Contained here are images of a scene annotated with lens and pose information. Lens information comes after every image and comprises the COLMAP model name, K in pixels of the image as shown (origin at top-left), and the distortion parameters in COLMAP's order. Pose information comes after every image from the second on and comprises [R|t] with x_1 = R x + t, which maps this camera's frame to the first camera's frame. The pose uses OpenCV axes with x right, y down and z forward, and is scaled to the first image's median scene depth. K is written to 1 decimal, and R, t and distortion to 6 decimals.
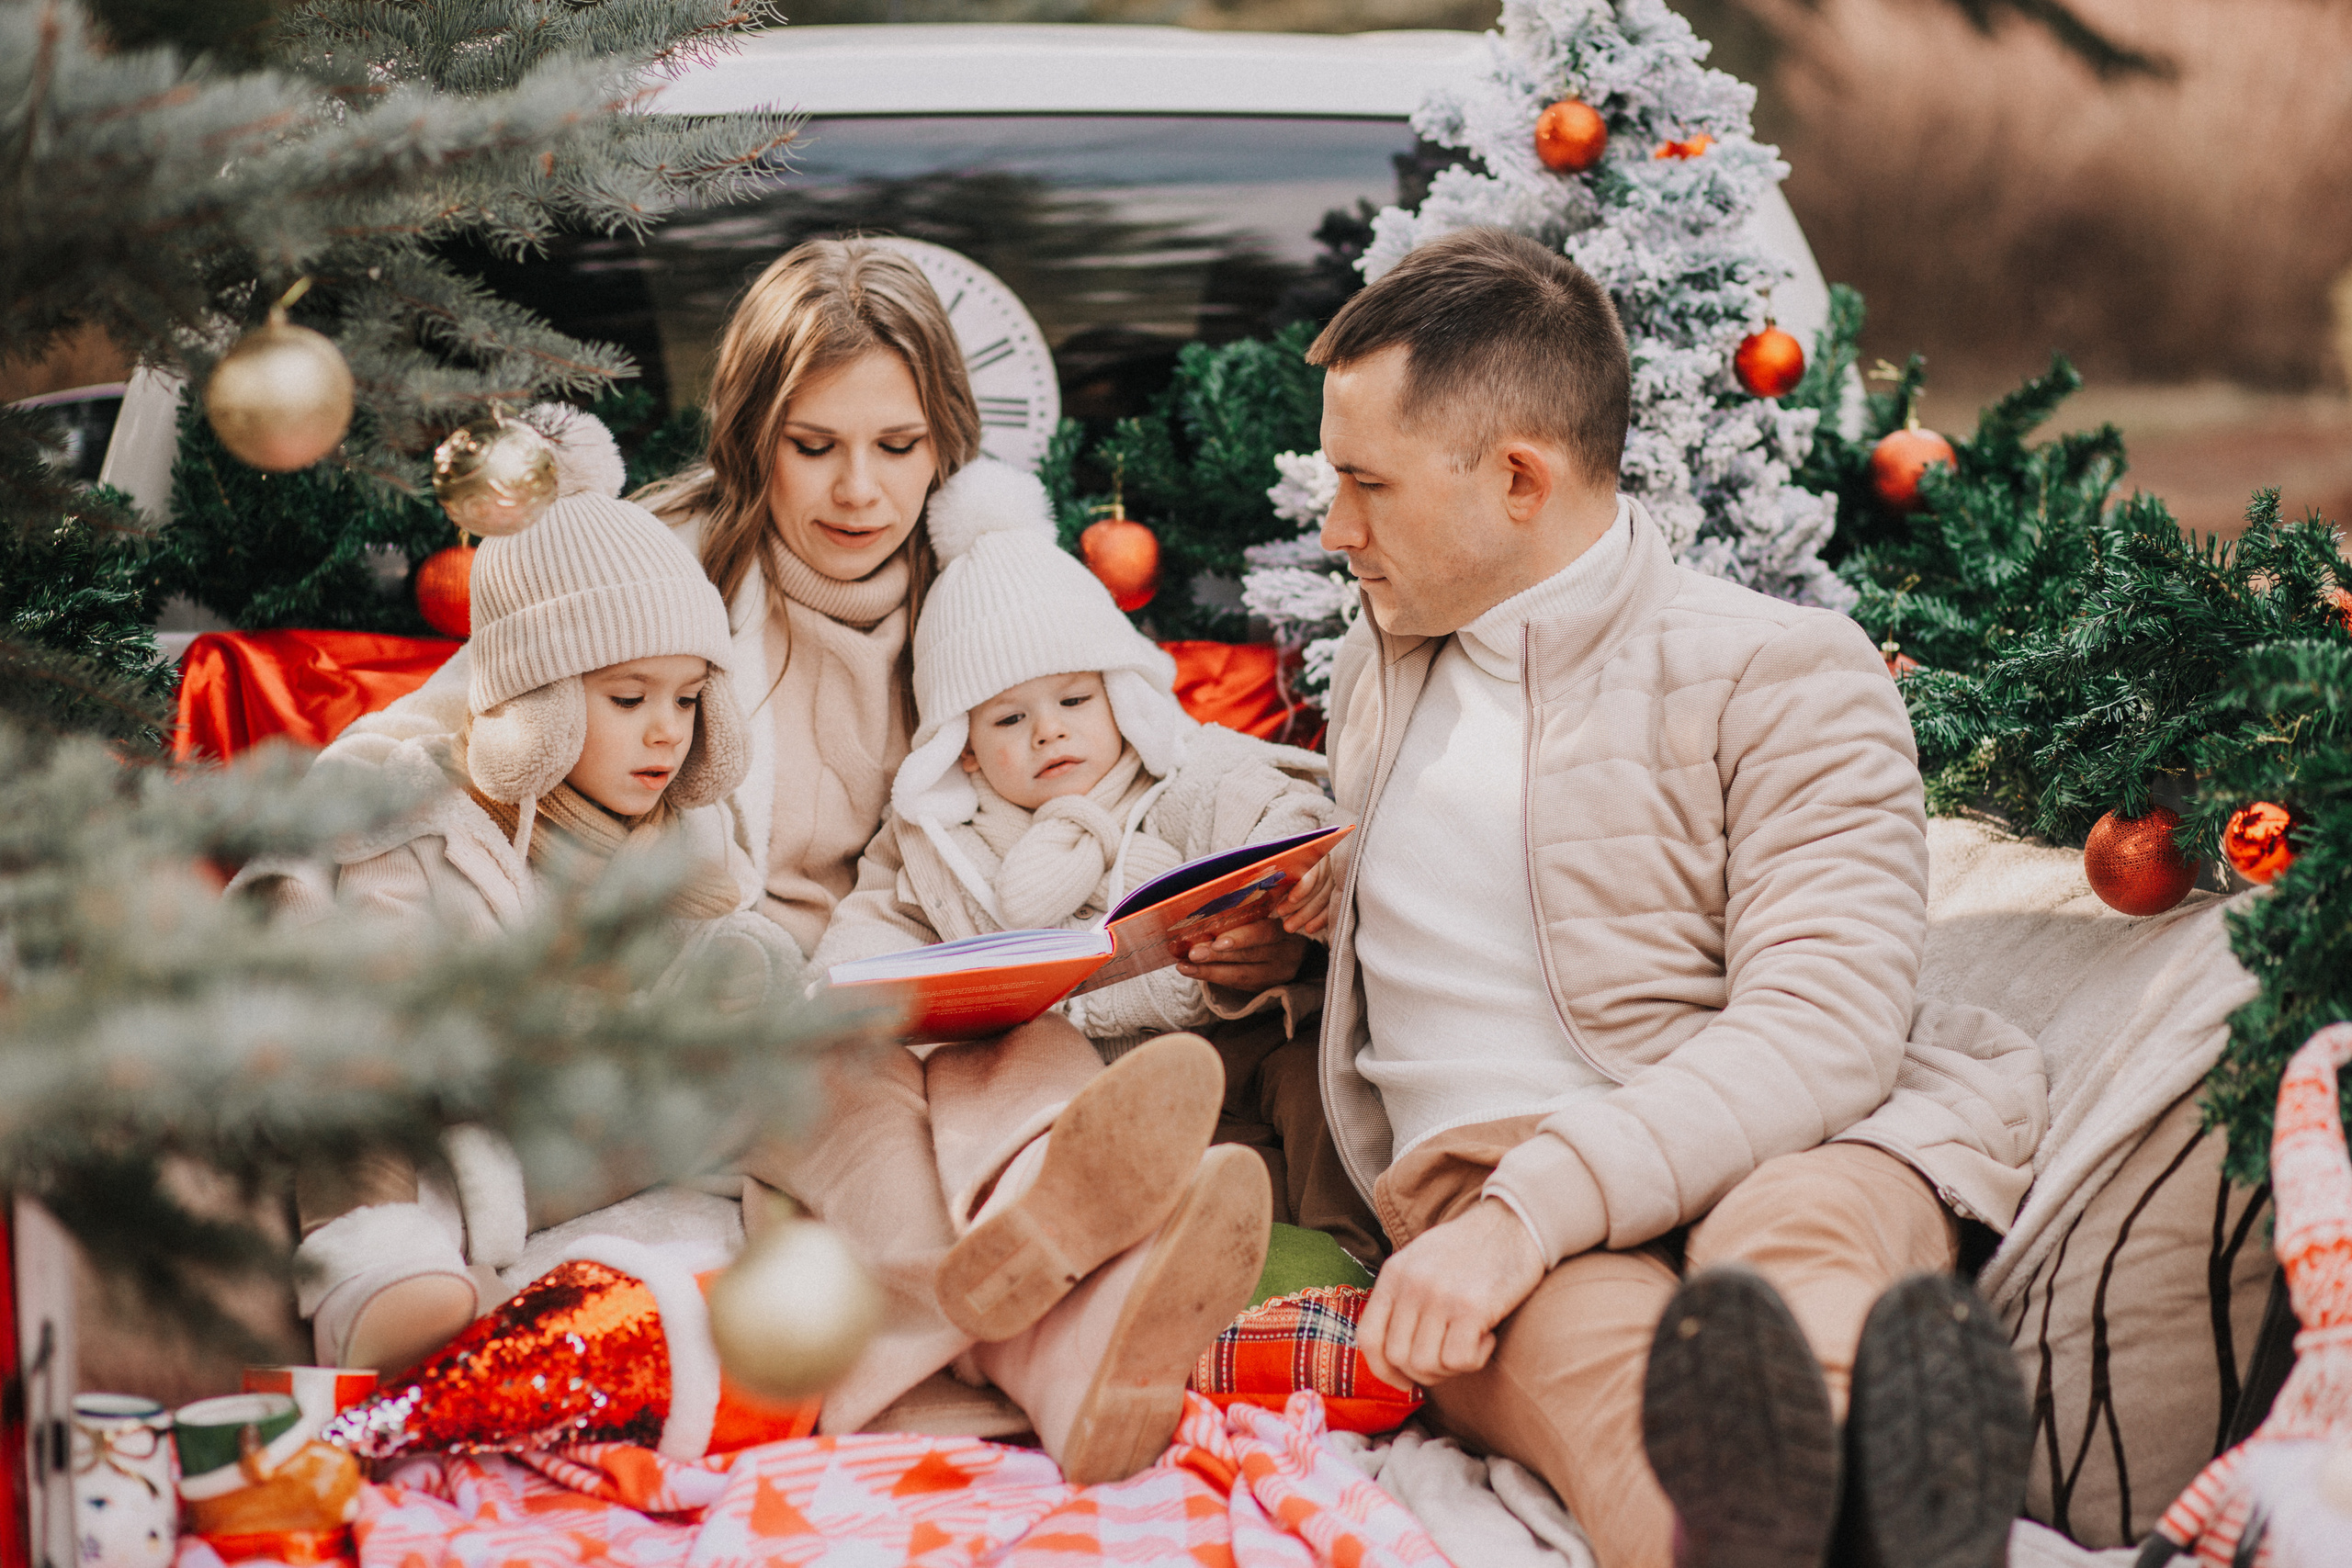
lens RADIAL K [[5816.0, 0, 1245.5], [0, 5816.0, 801.1], [0, 0, 1]] dist [-0.076758, -1.105644]
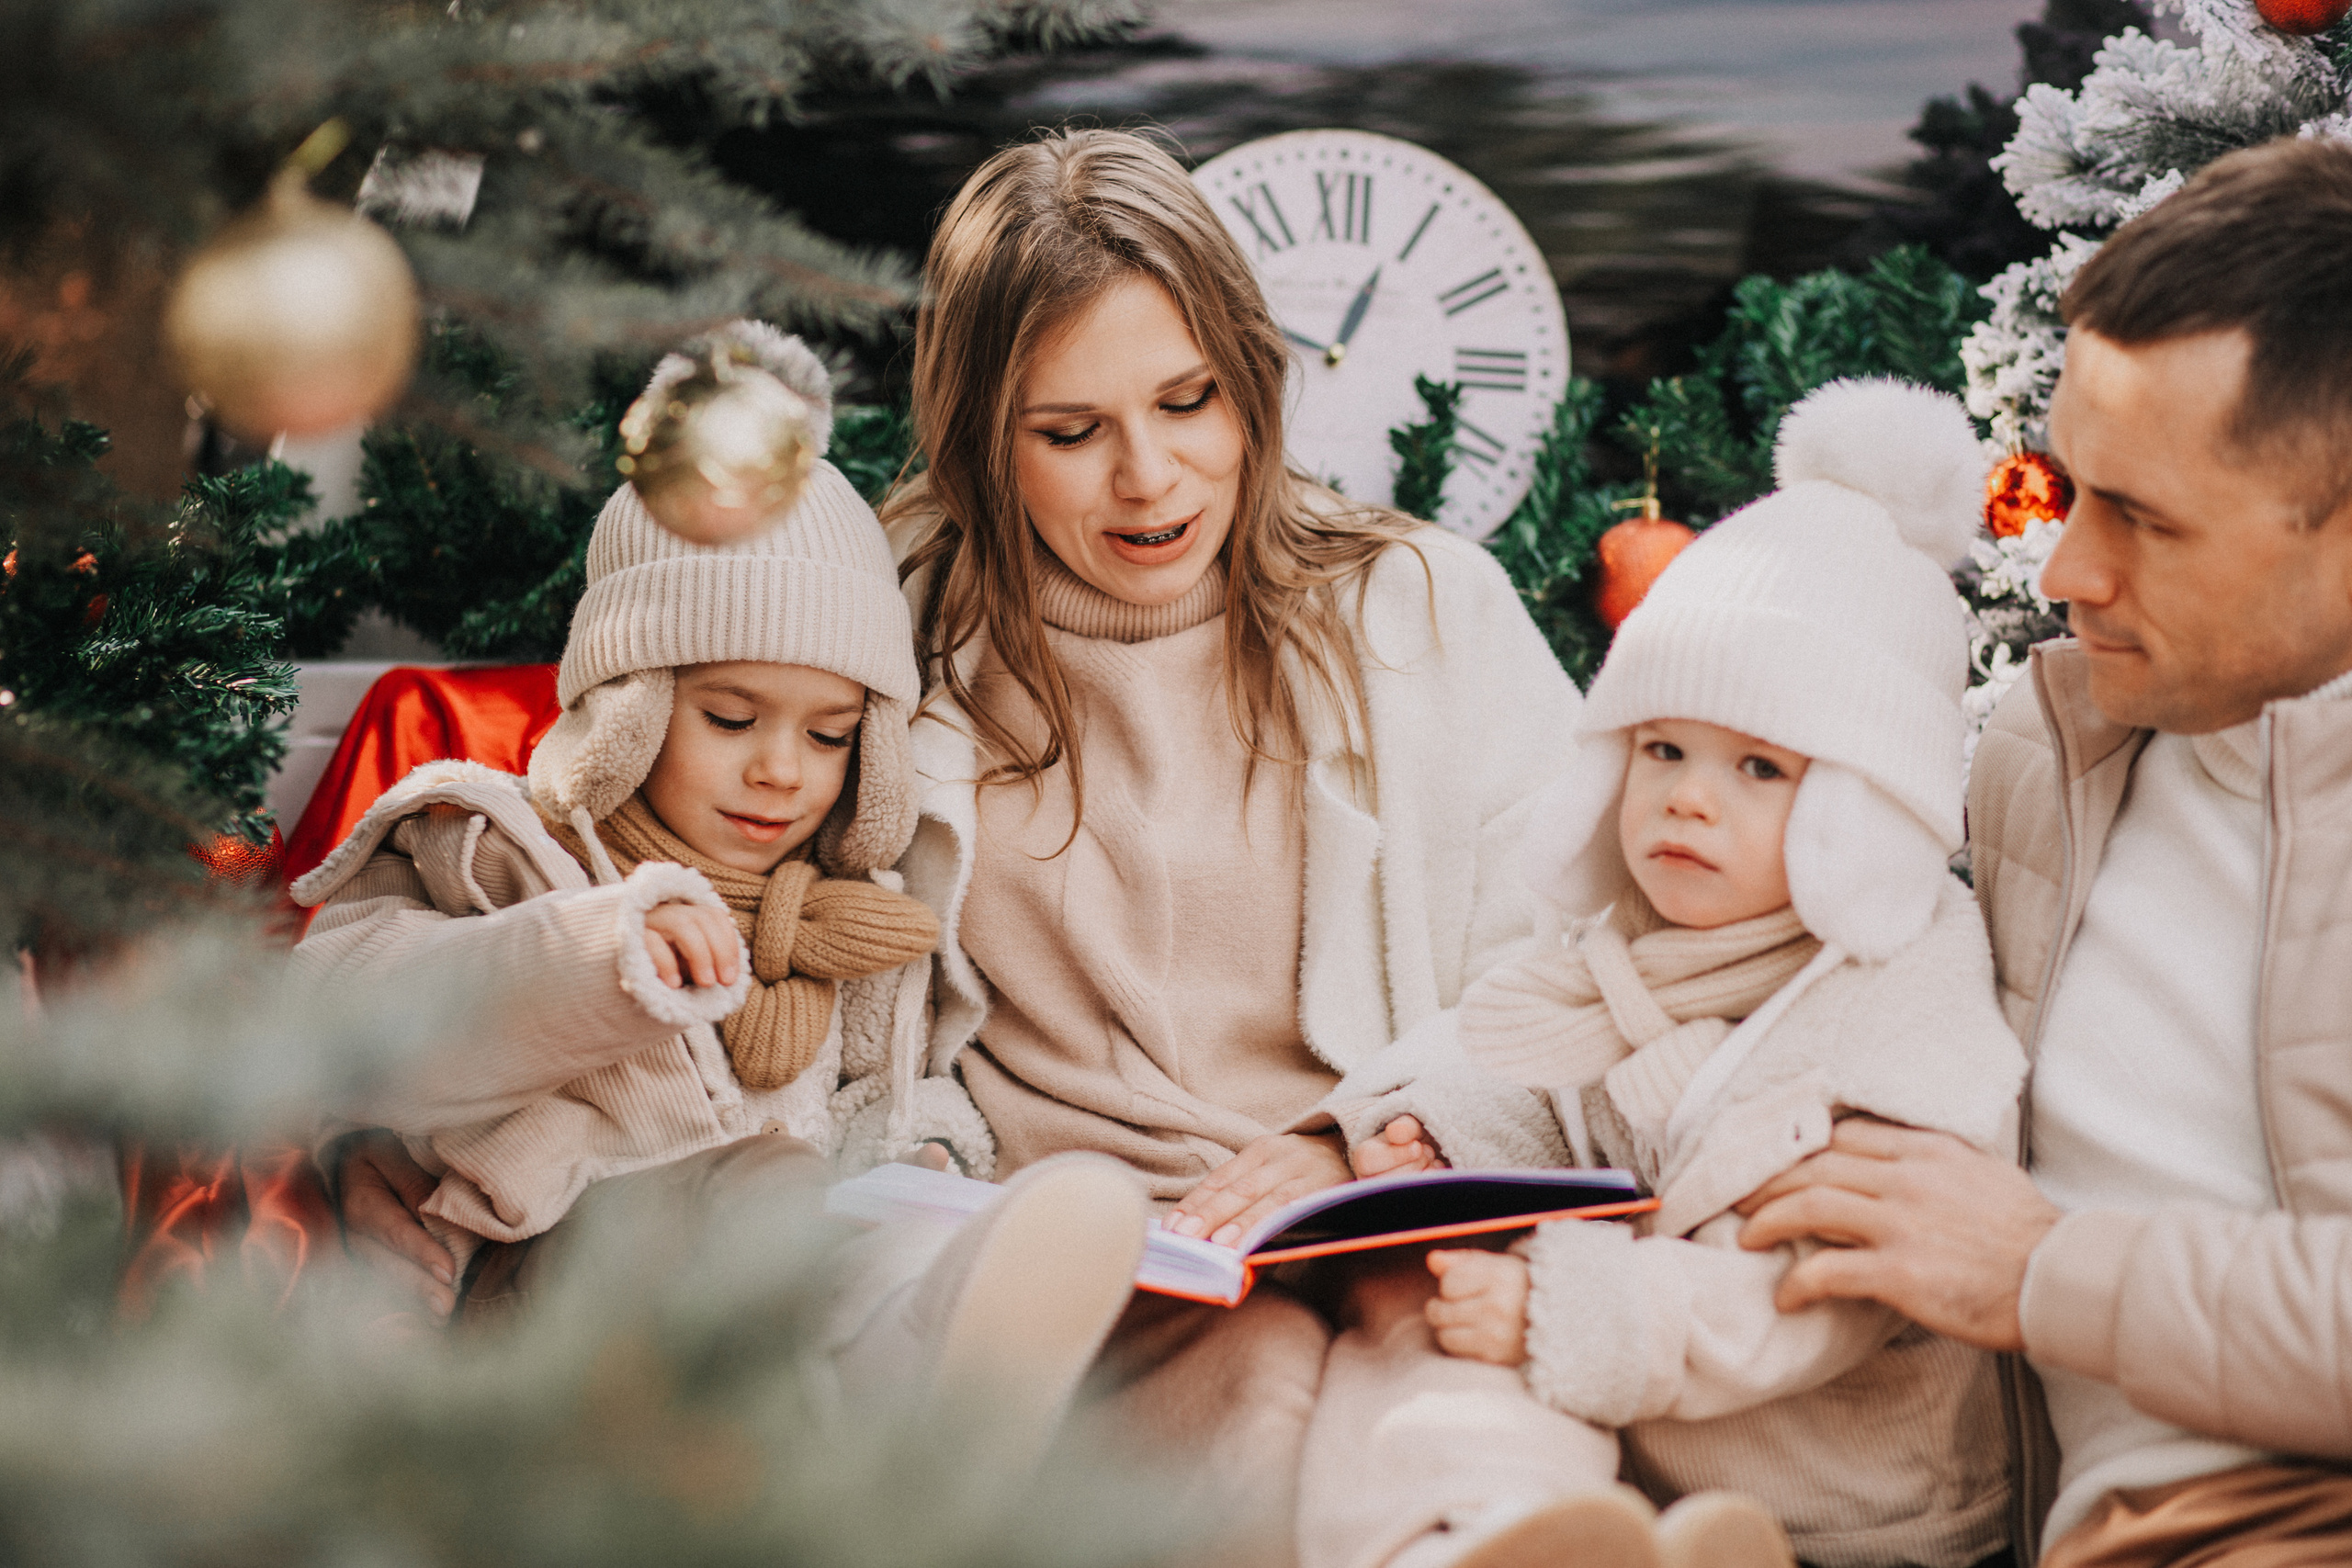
lens RADIAL K [[5665.1, 0, 1176.0], [0, 5665.1, 784.0], [0, 0, 1]] dist [-0.088501, -0.644852]
pose [[0.995628, 0.011233, -0.092728, -0.014990], [-0.010942, 0.999933, 0.003644, -0.017389], [0.092763, -0.002613, 0.995685, 0.294474]]
